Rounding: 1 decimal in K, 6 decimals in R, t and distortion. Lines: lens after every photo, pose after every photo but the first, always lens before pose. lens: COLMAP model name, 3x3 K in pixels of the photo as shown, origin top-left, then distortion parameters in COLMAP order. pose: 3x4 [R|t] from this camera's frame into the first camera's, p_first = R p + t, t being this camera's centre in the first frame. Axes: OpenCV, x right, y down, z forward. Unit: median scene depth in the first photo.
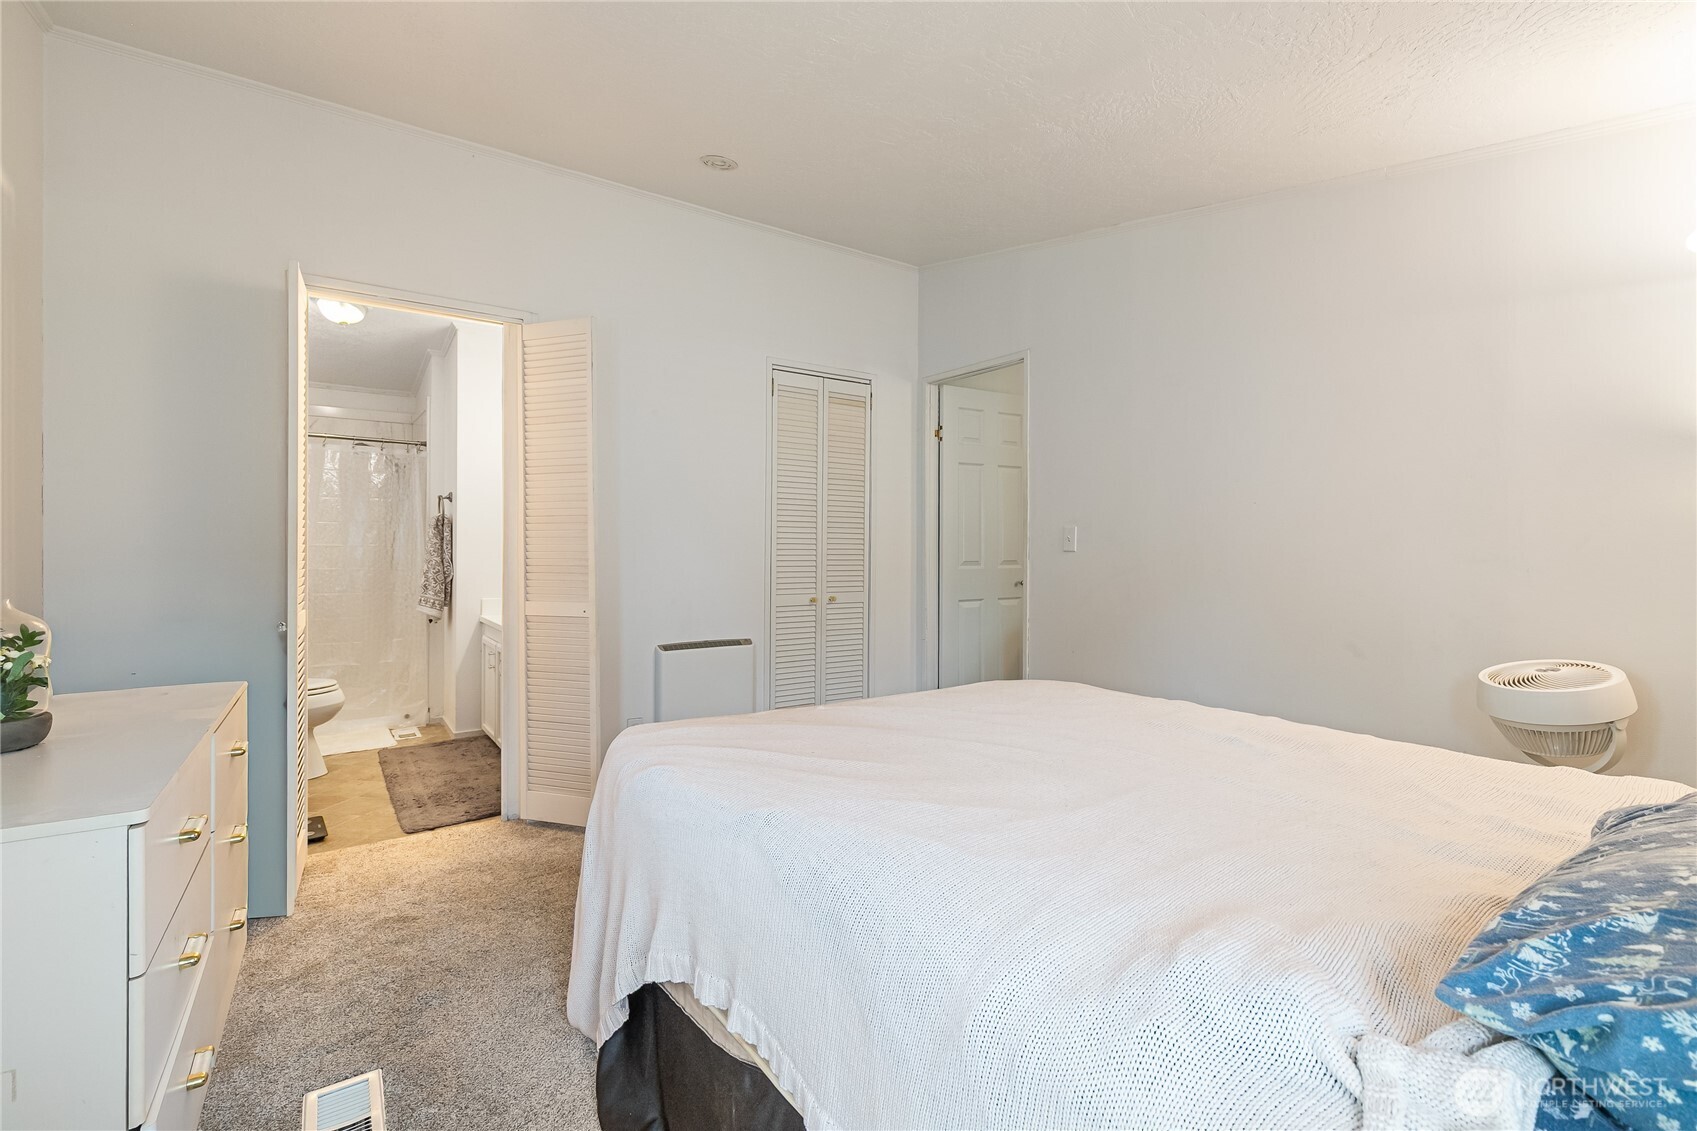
lens RADIAL K [[768.6, 0, 849.6], [0, 768.6, 569.0], [0, 0, 1]] dist [-0.000482, -0.000197]
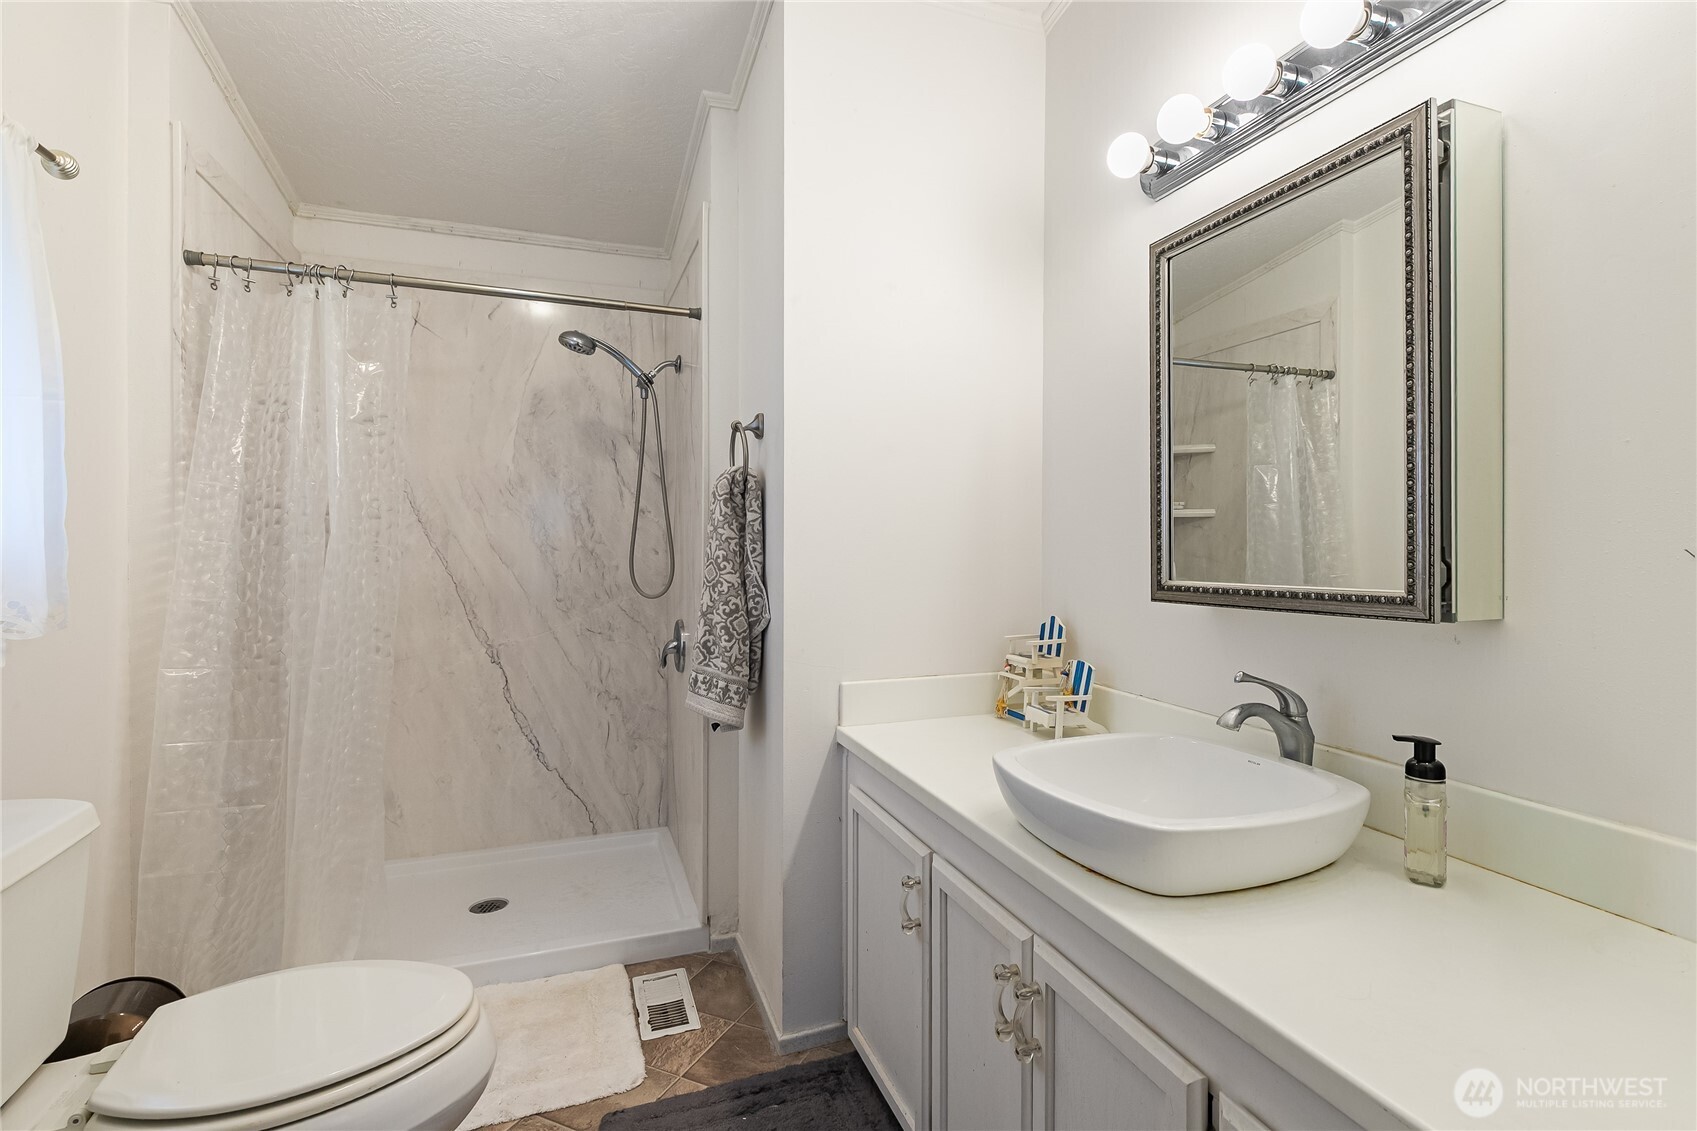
lens RADIAL K [[768.6, 0, 849.6], [0, 768.6, 569.0], [0, 0, 1]] dist [-0.000482, -0.000197]
pose [[0.967295, -0.001811, -0.253647, -0.374173], [0.001974, 0.999998, 0.000391, -0.017862], [0.253646, -0.000879, 0.967297, 0.624560]]
